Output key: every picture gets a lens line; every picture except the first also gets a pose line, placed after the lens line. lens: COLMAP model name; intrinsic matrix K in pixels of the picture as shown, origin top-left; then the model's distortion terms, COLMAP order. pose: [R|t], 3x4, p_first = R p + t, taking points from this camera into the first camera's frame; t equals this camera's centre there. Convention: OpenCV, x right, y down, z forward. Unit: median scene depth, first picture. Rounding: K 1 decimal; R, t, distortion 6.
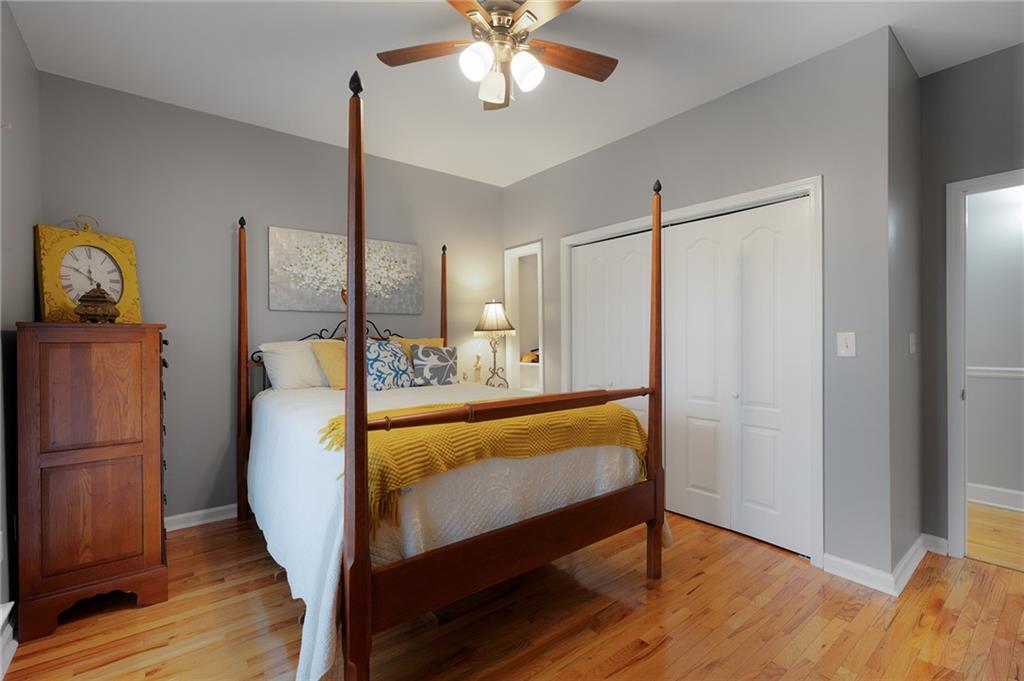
lens RADIAL K [[457.8, 0, 506.8], [0, 457.8, 340.7], [0, 0, 1]] dist [0.001741, 0.000398]
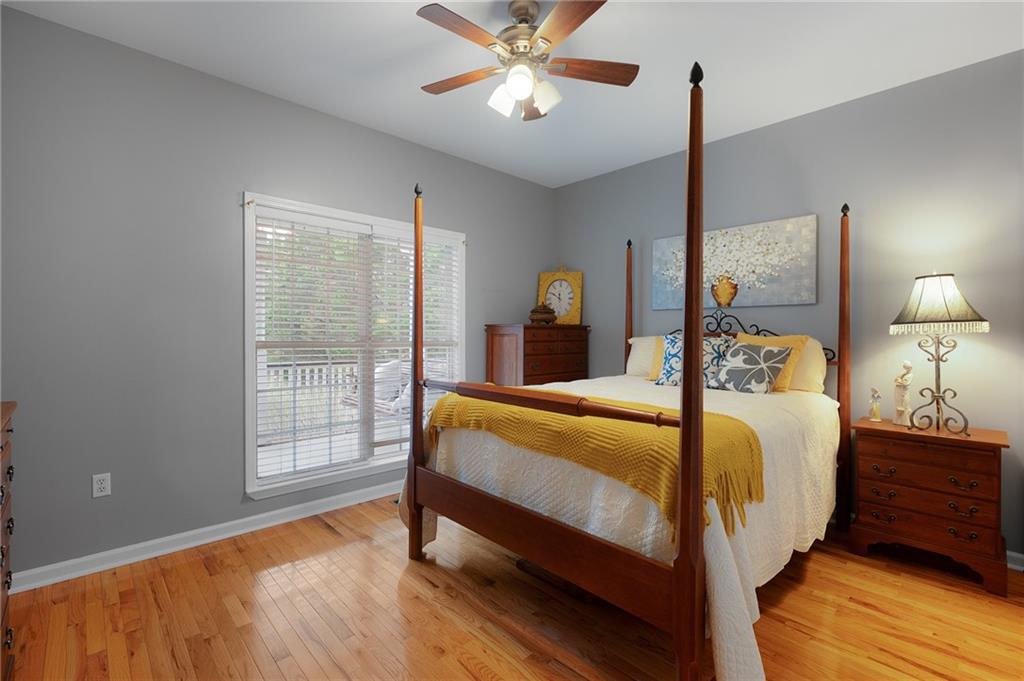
lens RADIAL K [[457.8, 0, 506.2], [0, 457.8, 333.7], [0, 0, 1]] dist [0.001741, 0.000398]
pose [[0.082011, 0.006166, -0.996612, 0.642907], [-0.014609, 0.999881, 0.004985, -0.005259], [0.996524, 0.014150, 0.082091, 0.518820]]
